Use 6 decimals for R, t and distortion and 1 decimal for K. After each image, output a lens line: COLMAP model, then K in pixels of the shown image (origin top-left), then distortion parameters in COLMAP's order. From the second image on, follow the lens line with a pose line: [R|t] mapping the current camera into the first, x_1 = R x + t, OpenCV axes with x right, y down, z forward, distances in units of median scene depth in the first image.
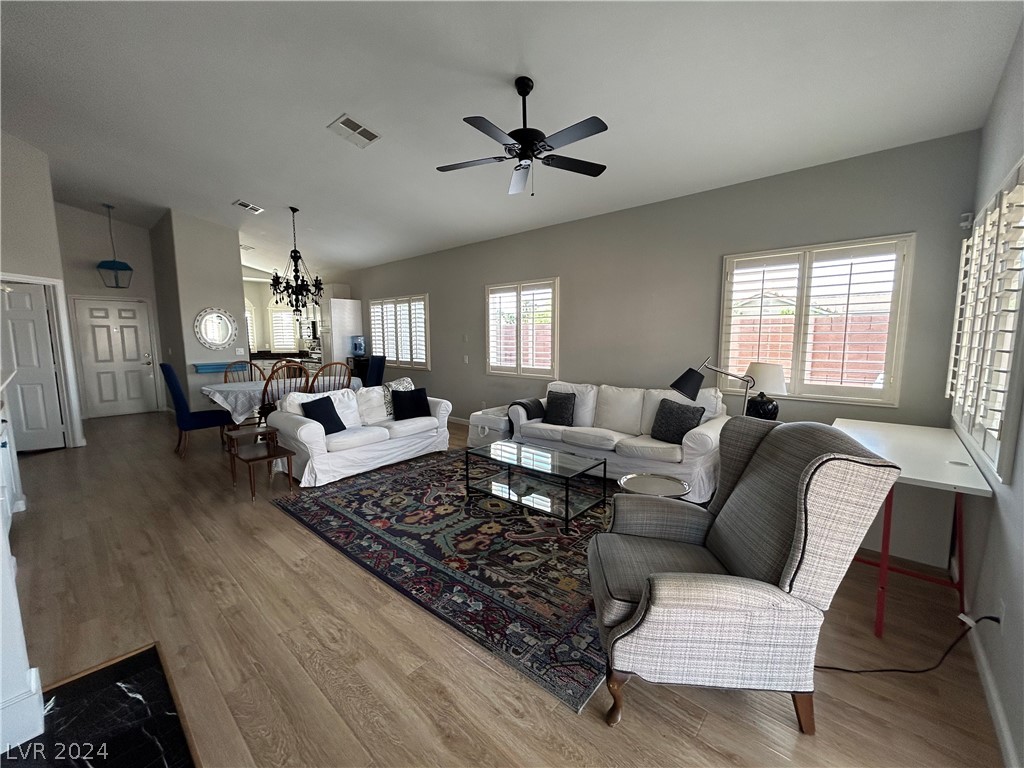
lens RADIAL K [[412.4, 0, 512.0], [0, 412.4, 384.0], [0, 0, 1]] dist [0.018110, -0.000040]
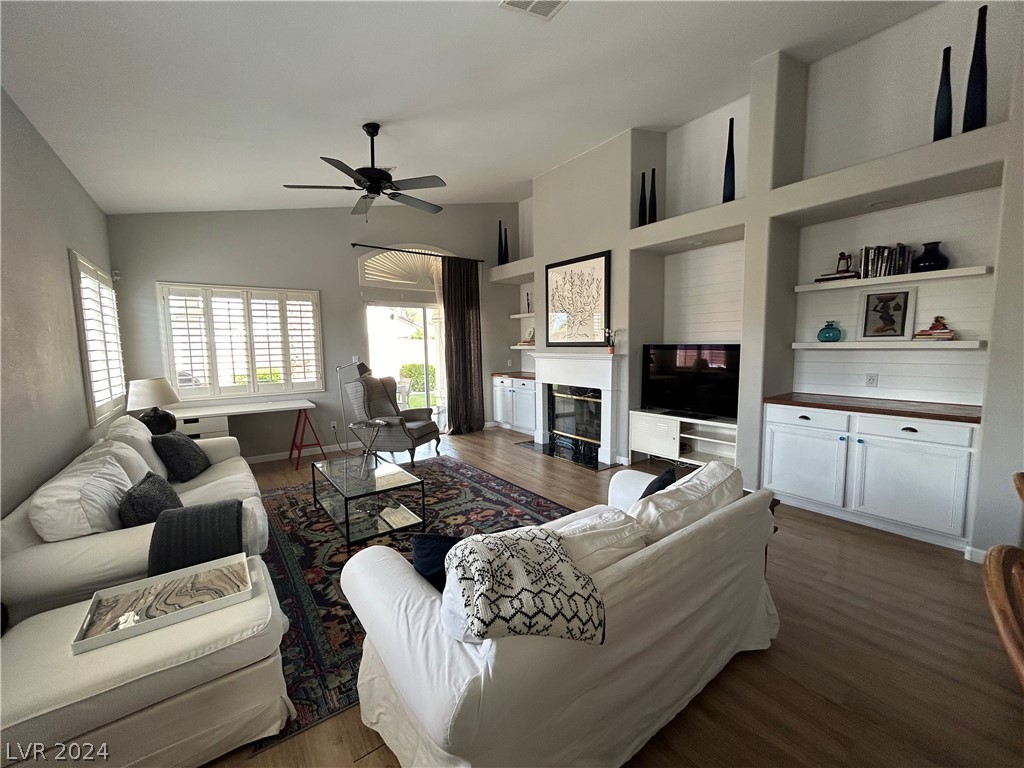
lens RADIAL K [[409.1, 0, 512.0], [0, 409.1, 384.0], [0, 0, 1]] dist [-0.002843, -0.000064]
pose [[-0.978019, 0.006126, 0.208427, -0.489306], [0.050585, 0.976679, 0.208659, -0.210773], [-0.202288, 0.214616, -0.955521, 1.796682]]
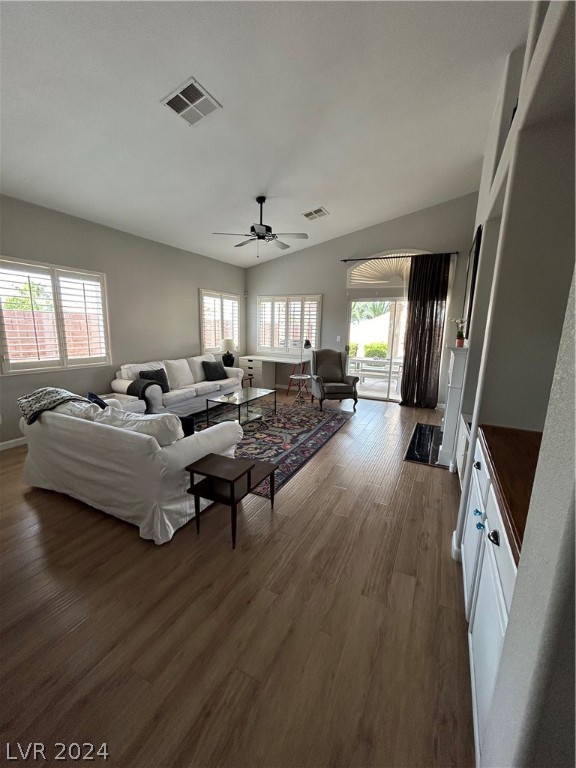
lens RADIAL K [[306.8, 0, 288.0], [0, 306.8, 384.0], [0, 0, 1]] dist [-0.002843, -0.000064]
pose [[-0.267063, -0.168142, 0.948897, -1.277986], [0.092318, 0.975668, 0.198869, -0.125807], [-0.959247, 0.140711, -0.245042, 1.132106]]
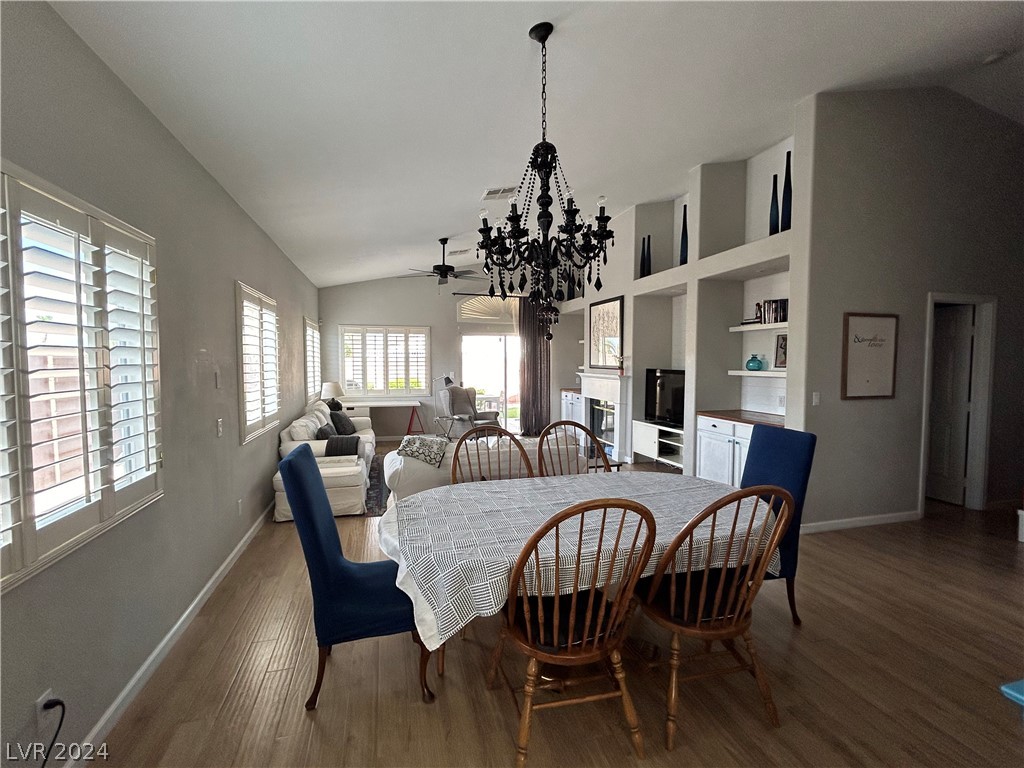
lens RADIAL K [[455.9, 0, 512.0], [0, 455.9, 384.0], [0, 0, 1]] dist [-0.000355, -0.000066]
pose [[-0.842828, -0.016220, 0.537939, -1.188858], [0.072813, 0.986919, 0.143838, -0.285808], [-0.533235, 0.160399, -0.830622, 2.282941]]
